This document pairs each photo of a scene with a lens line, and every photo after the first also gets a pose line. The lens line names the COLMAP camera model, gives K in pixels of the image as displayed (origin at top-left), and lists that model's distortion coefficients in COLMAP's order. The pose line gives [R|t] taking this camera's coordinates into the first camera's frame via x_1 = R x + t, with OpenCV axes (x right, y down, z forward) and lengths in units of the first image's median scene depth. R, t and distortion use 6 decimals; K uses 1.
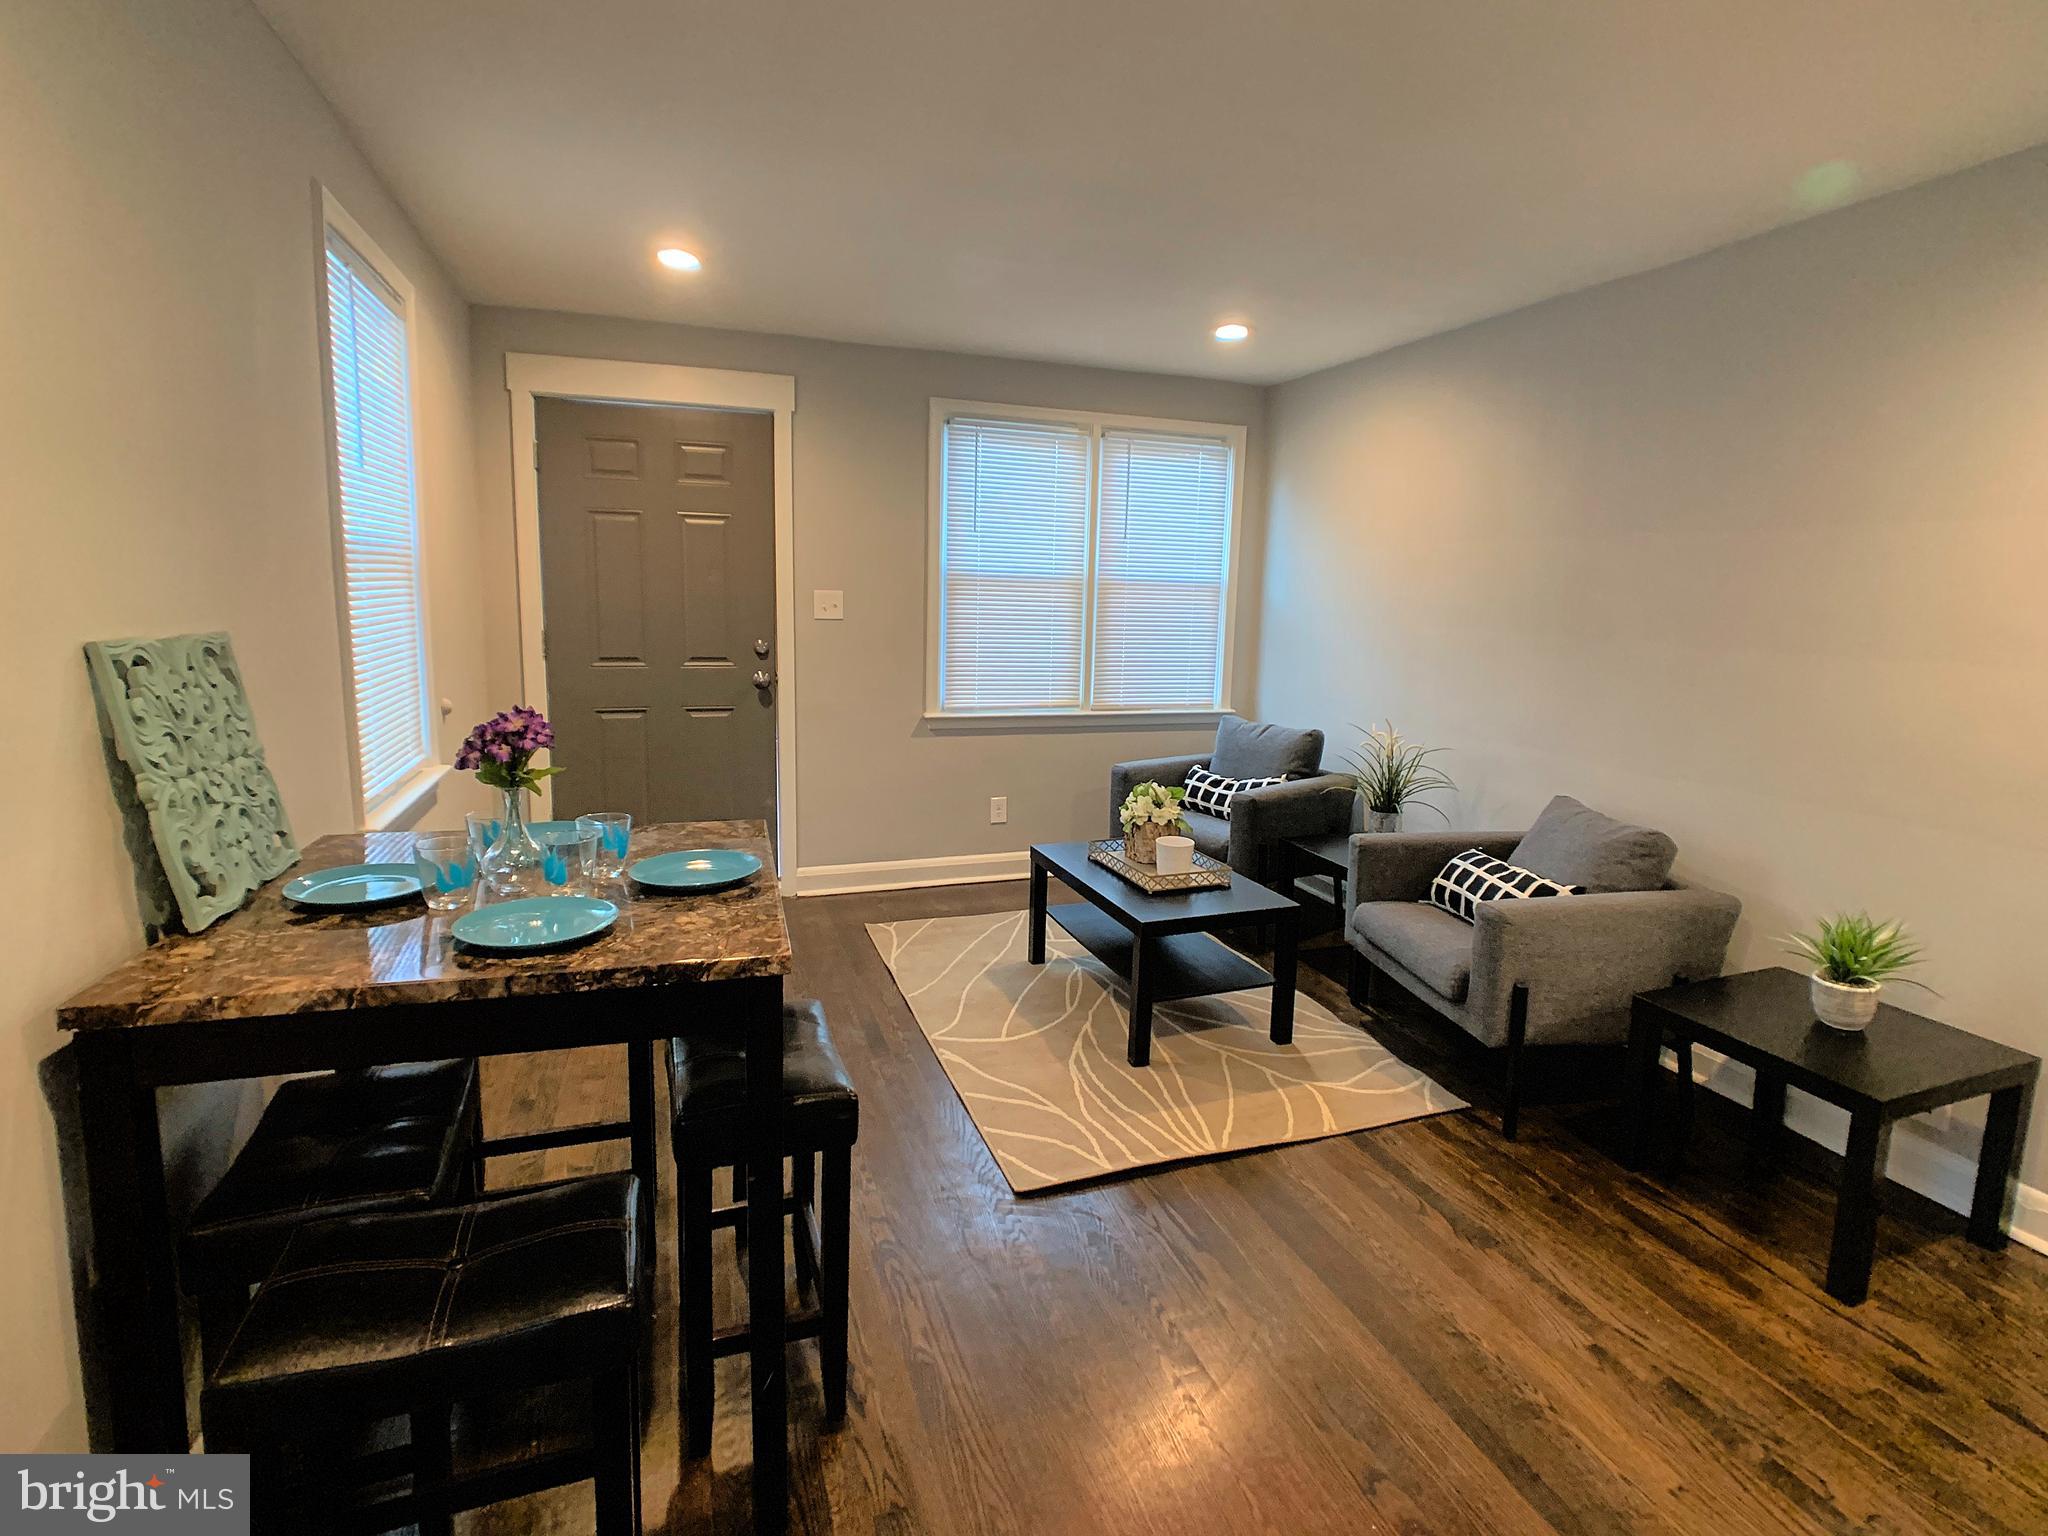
lens RADIAL K [[1010.3, 0, 1038.7], [0, 1010.3, 726.8], [0, 0, 1]] dist [-0.023030, 0.006837]
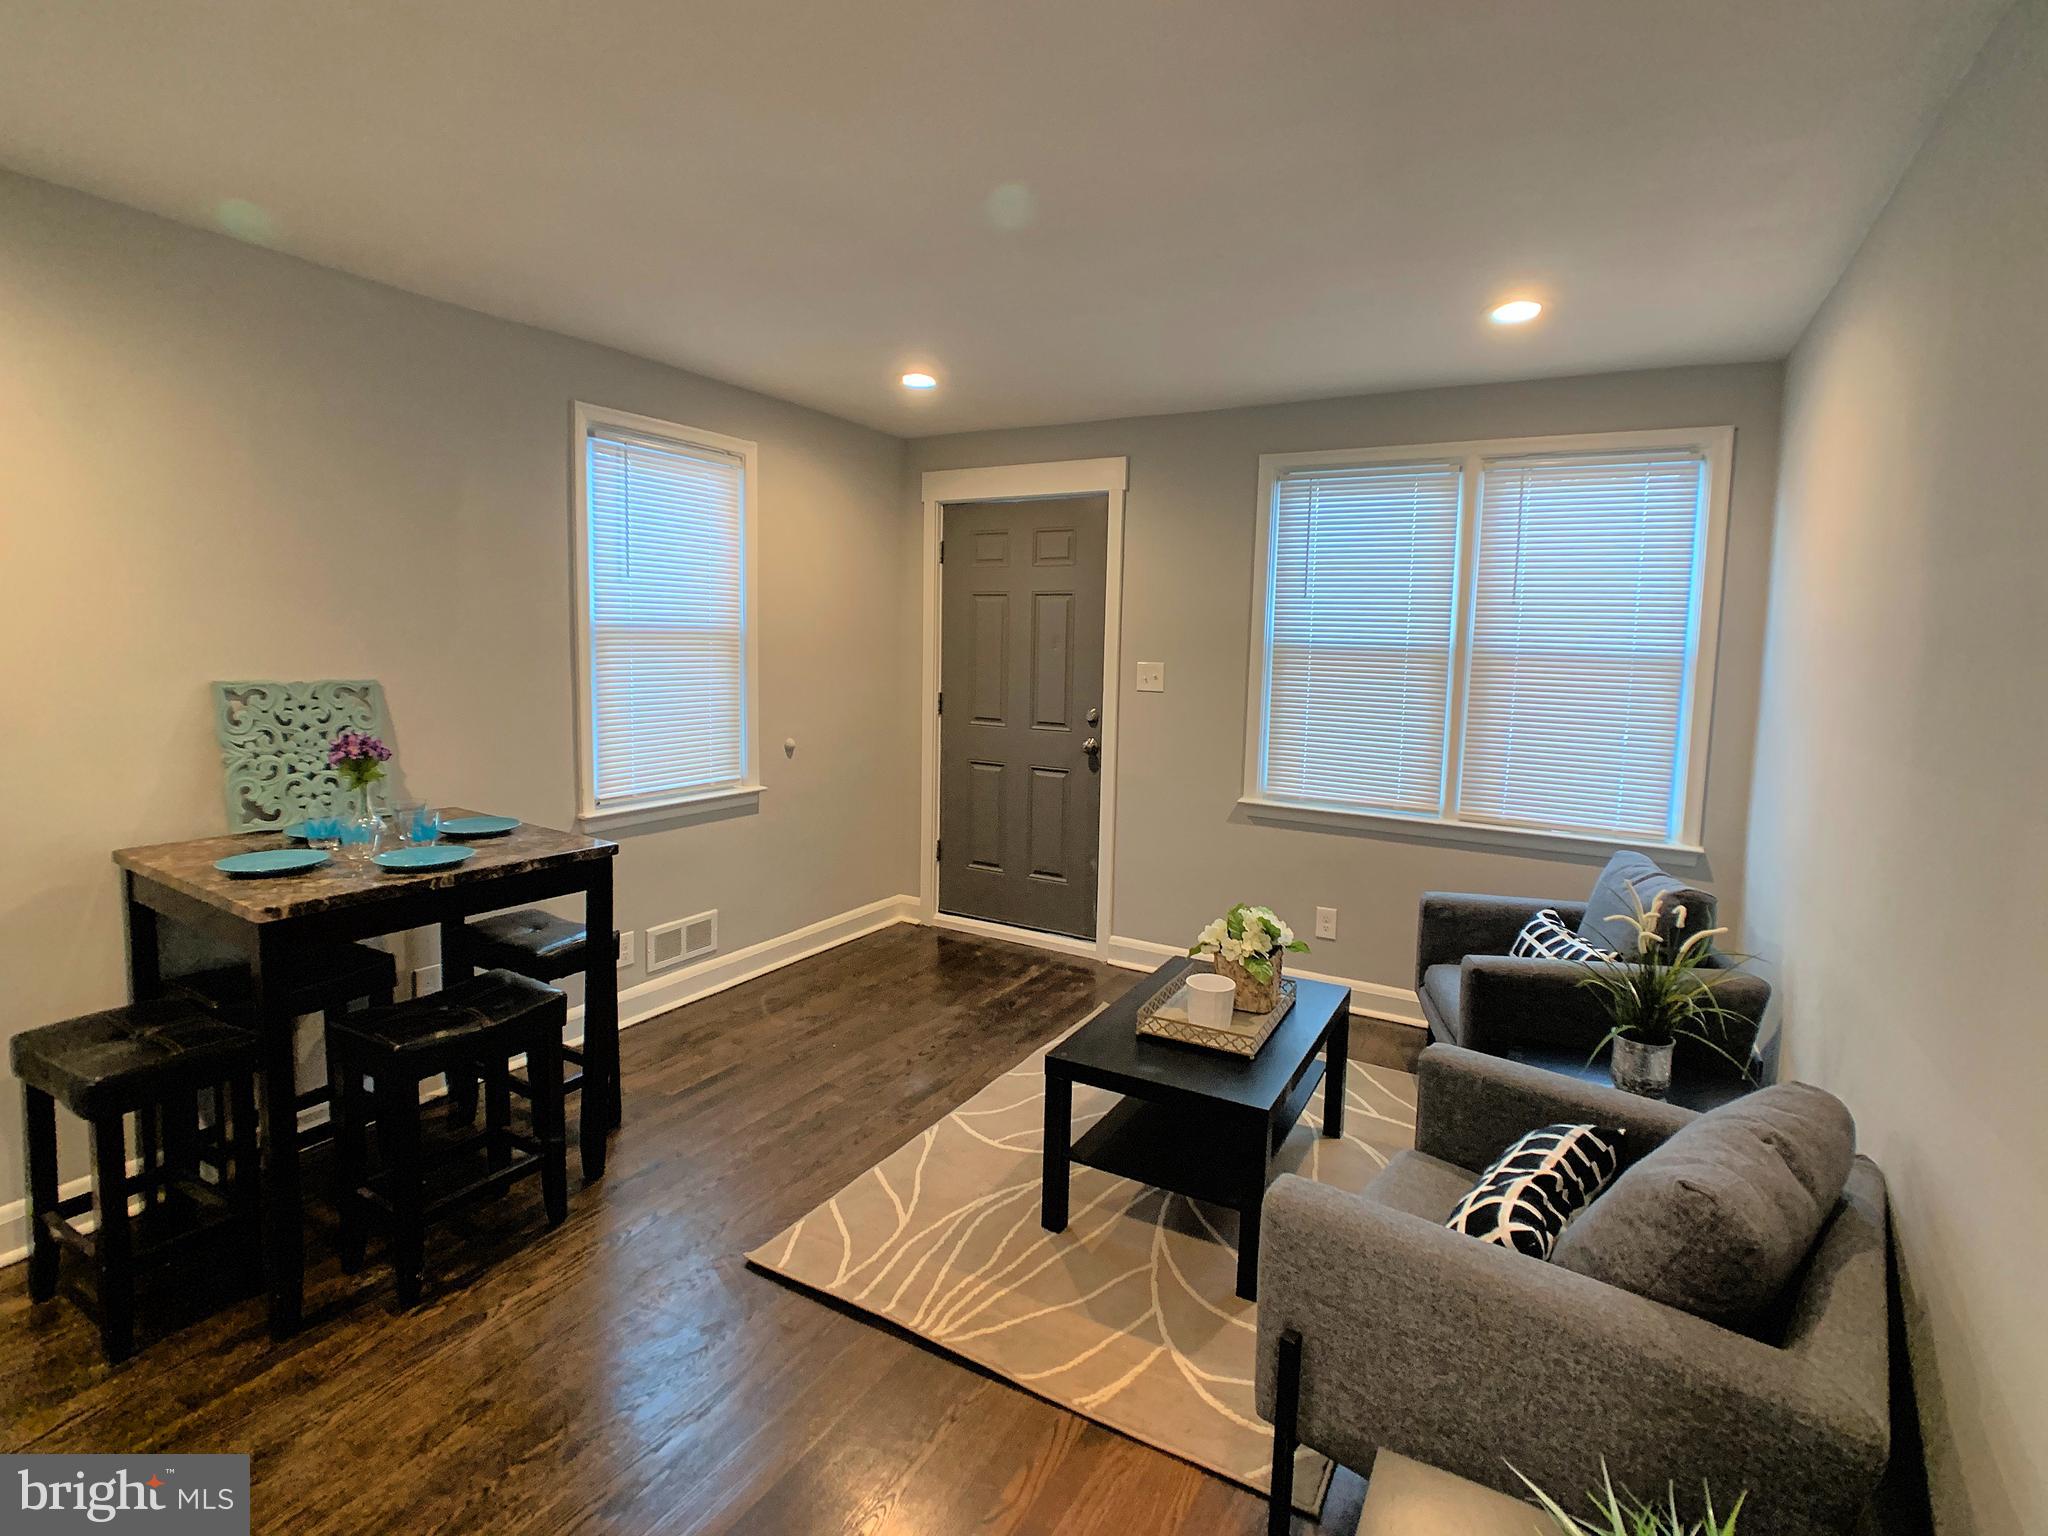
lens RADIAL K [[1010.3, 0, 1038.7], [0, 1010.3, 726.8], [0, 0, 1]] dist [-0.023030, 0.006837]
pose [[0.645886, 0.056198, -0.761363, 0.484938], [-0.110851, 0.993621, -0.020696, -0.040084], [0.755343, 0.097766, 0.647996, 0.283077]]
